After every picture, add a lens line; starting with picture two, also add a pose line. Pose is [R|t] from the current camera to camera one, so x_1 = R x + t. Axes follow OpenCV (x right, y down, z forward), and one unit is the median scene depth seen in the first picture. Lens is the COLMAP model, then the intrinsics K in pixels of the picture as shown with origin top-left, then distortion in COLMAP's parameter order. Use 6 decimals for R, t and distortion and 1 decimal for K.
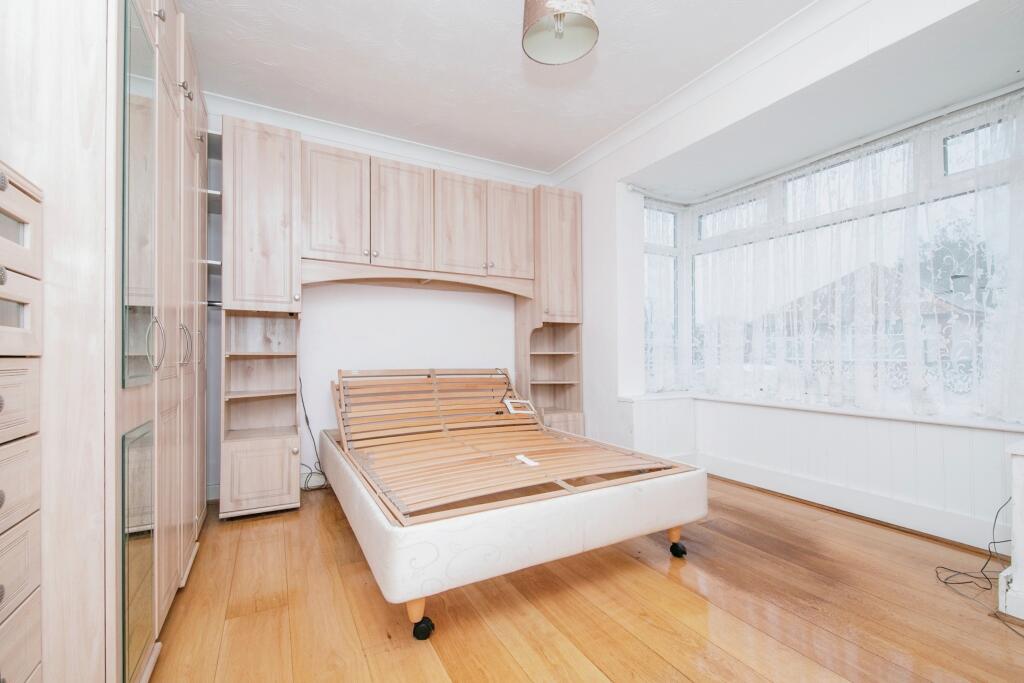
lens RADIAL K [[429.9, 0, 517.3], [0, 429.9, 349.2], [0, 0, 1]] dist [0.004495, -0.000423]
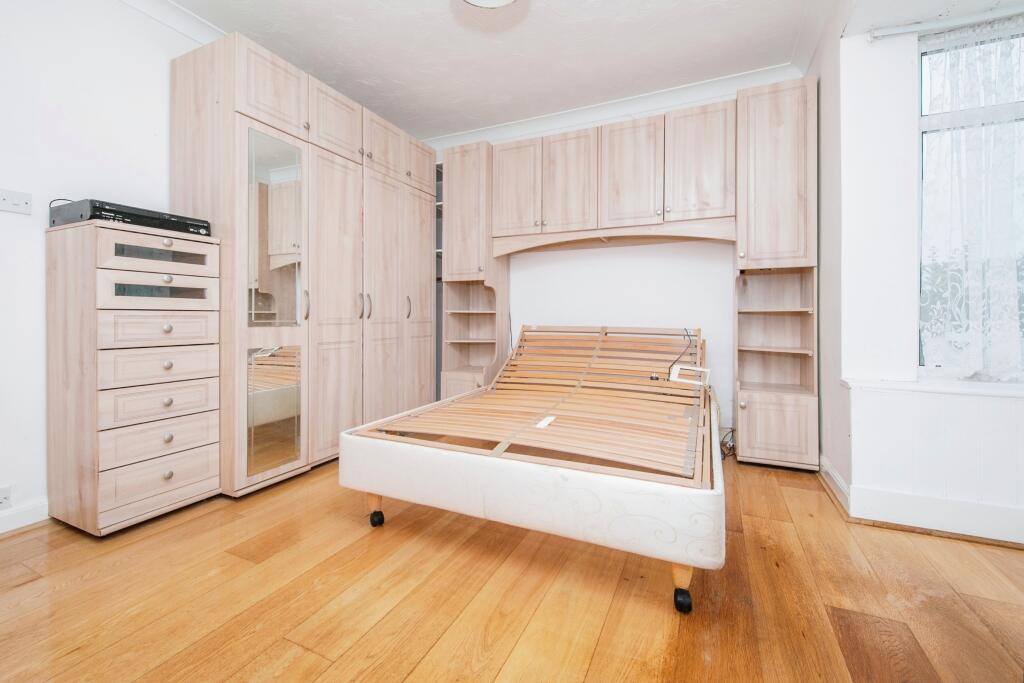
lens RADIAL K [[429.9, 0, 530.0], [0, 429.9, 313.5], [0, 0, 1]] dist [0.004495, -0.000423]
pose [[0.600234, -0.000048, -0.799824, 0.533012], [0.010491, 0.999914, 0.007814, 0.006153], [0.799755, -0.013081, 0.600183, 0.281320]]
